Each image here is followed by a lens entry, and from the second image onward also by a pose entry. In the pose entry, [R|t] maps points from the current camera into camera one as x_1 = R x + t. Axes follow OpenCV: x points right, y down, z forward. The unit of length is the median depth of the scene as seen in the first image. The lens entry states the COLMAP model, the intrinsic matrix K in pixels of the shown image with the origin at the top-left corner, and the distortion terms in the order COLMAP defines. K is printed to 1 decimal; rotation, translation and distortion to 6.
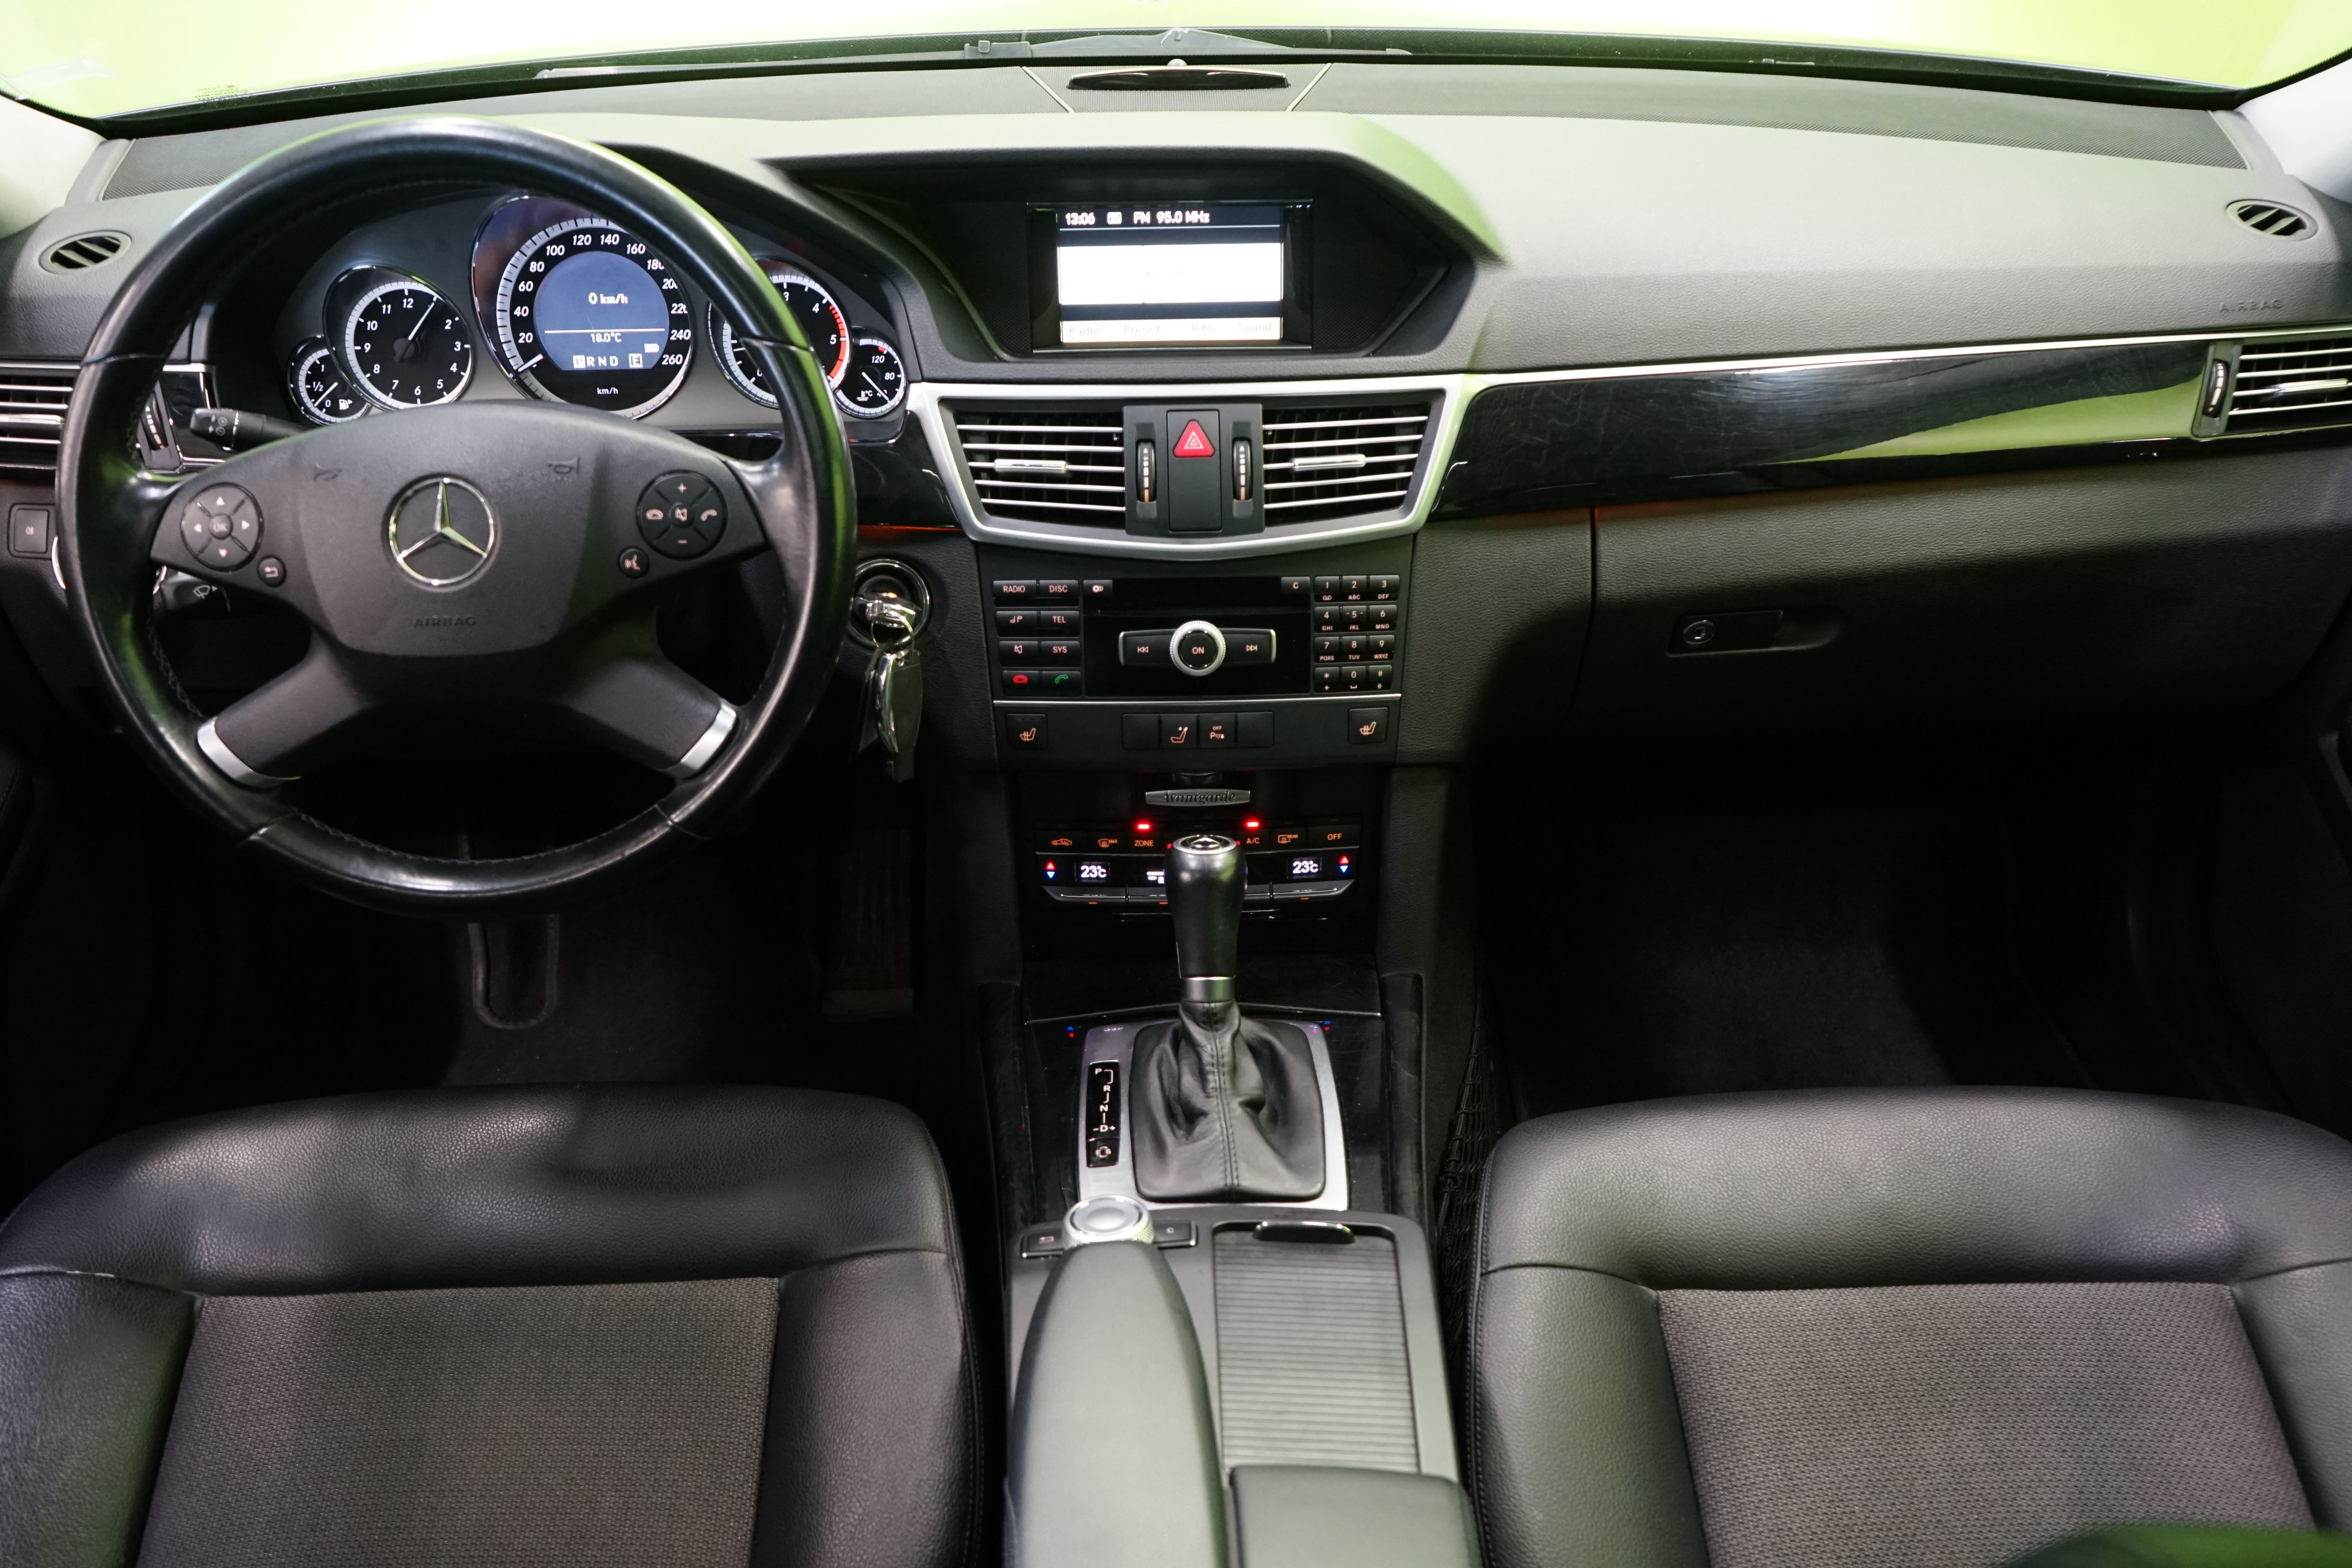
lens RADIAL K [[2002.7, 0, 1176.0], [0, 2002.7, 784.0], [0, 0, 1]] dist [-0.005473, 0.003611]
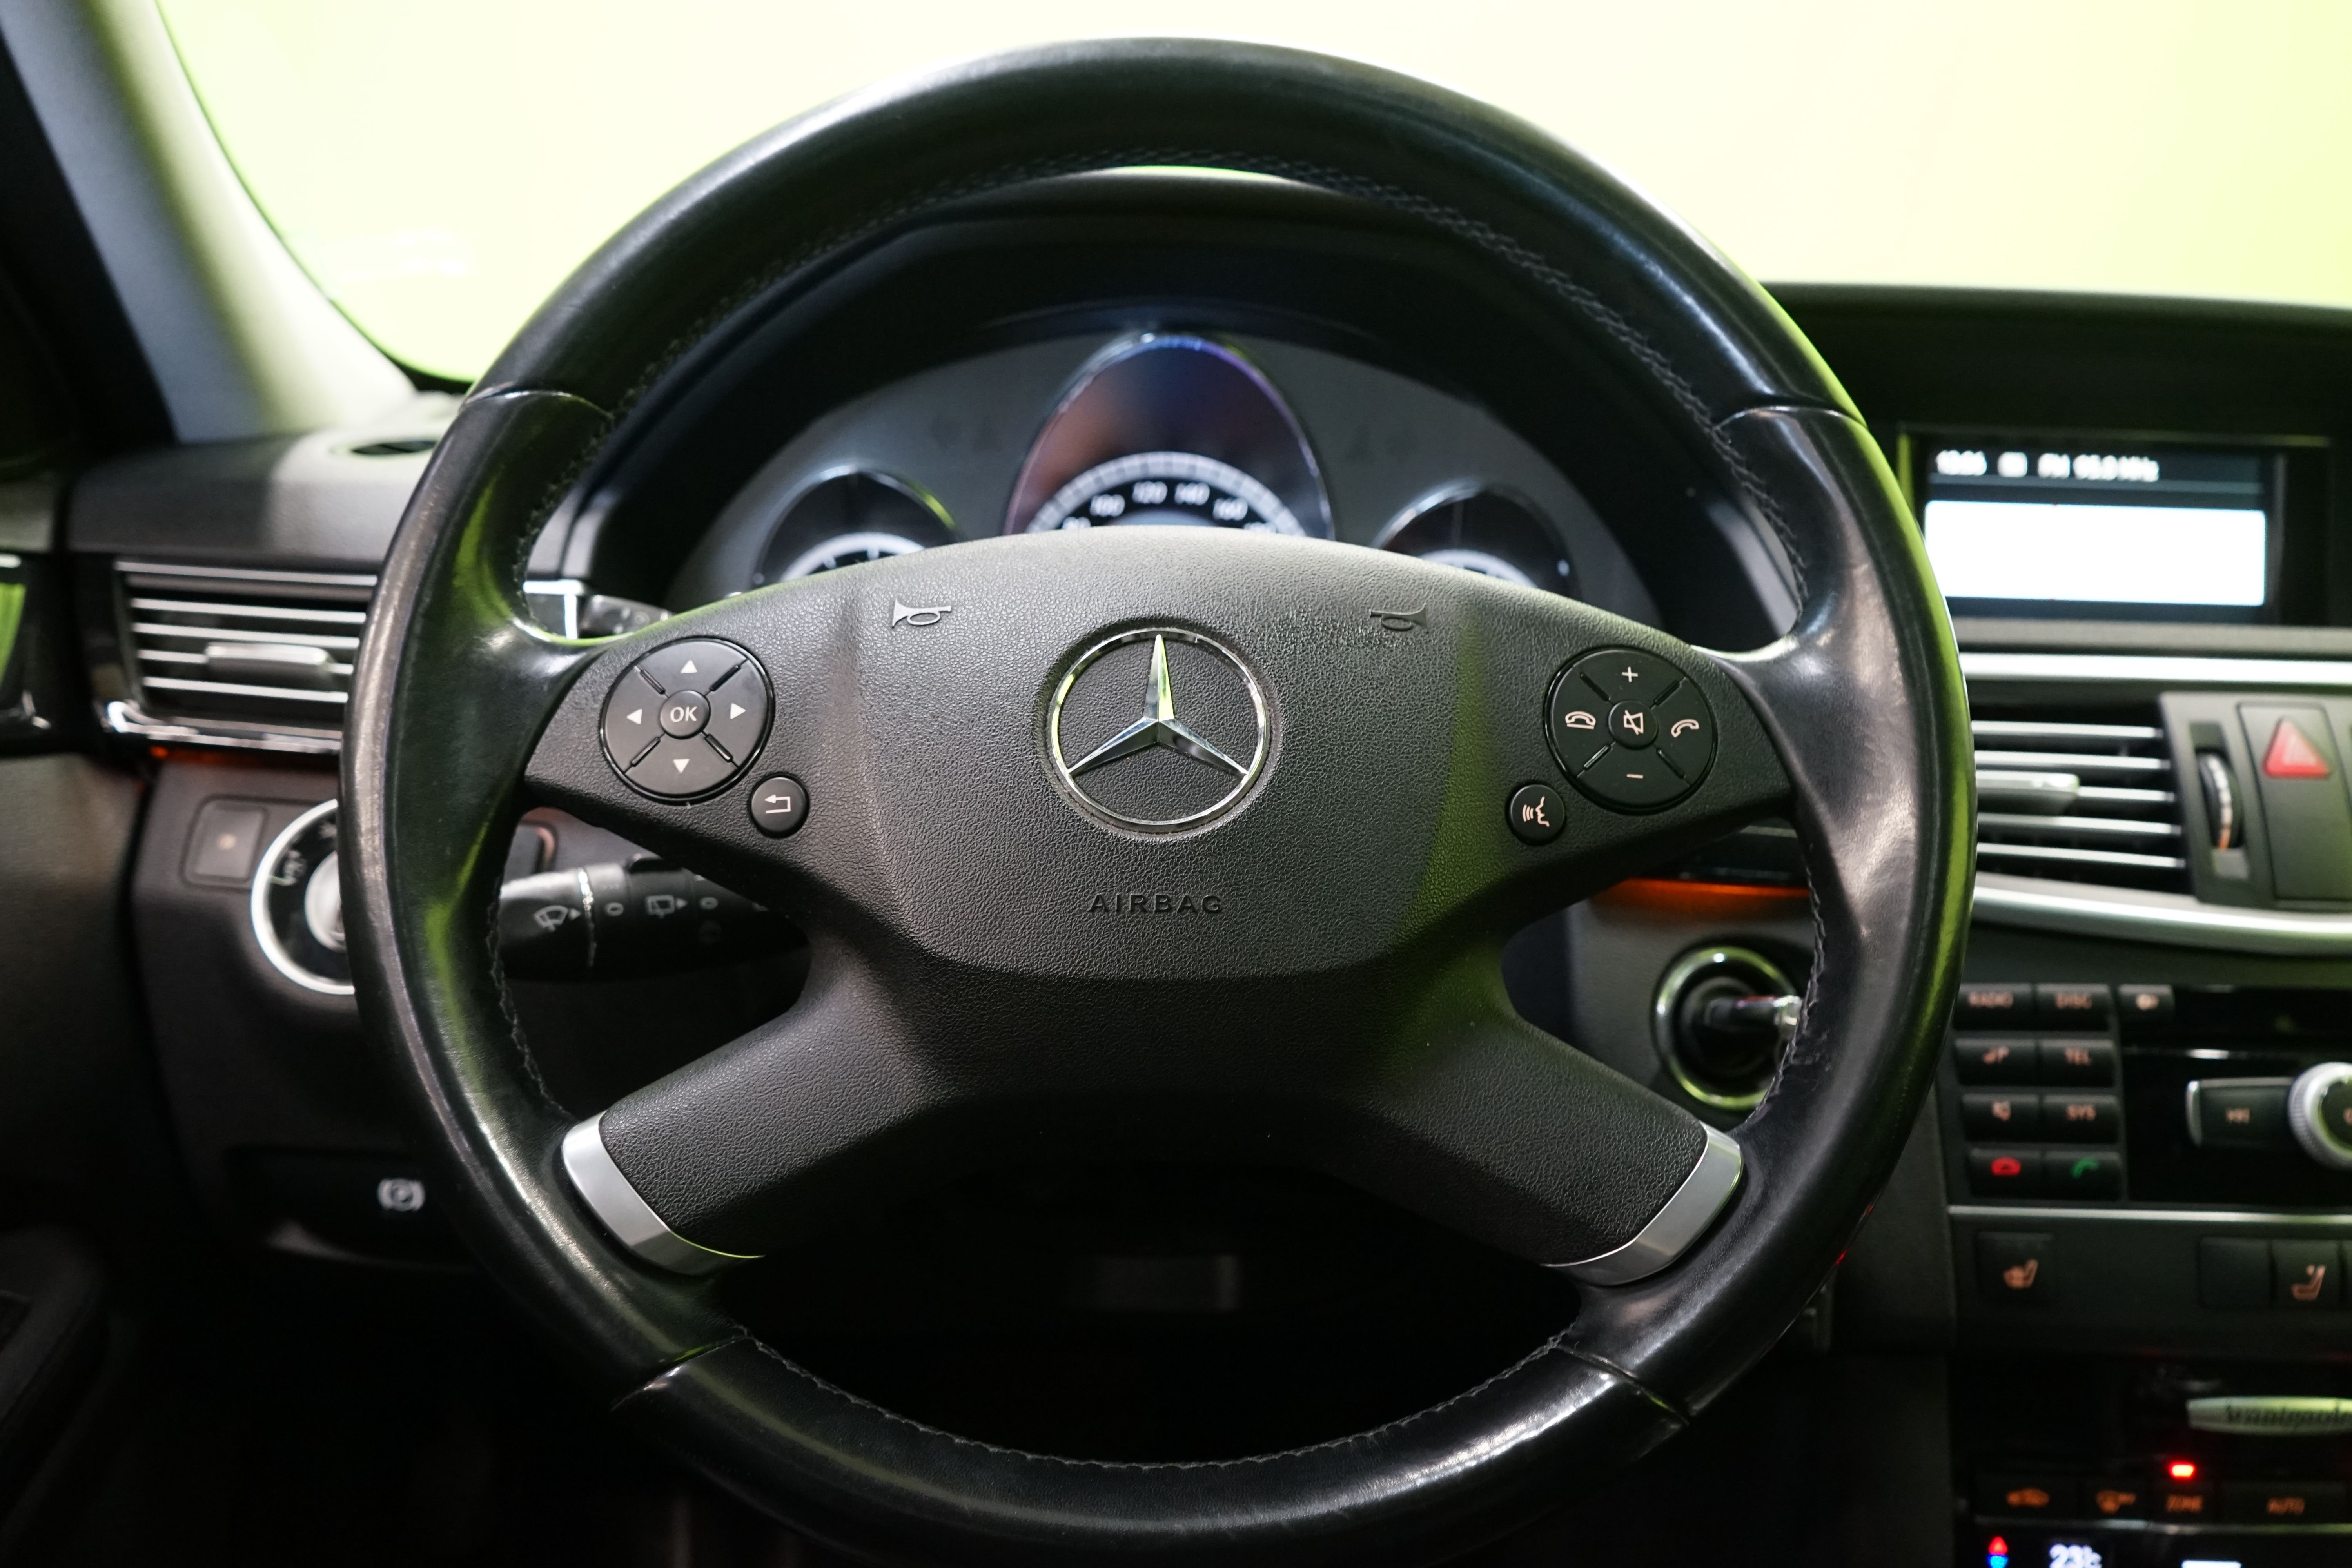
lens RADIAL K [[1899.5, 0, 1176.0], [0, 1899.5, 784.0], [0, 0, 1]] dist [-0.032927, 0.016494]
pose [[0.999294, 0.036753, 0.007811, -0.313553], [-0.031323, 0.929664, -0.367074, 0.046177], [-0.020753, 0.366570, 0.930159, 0.498519]]
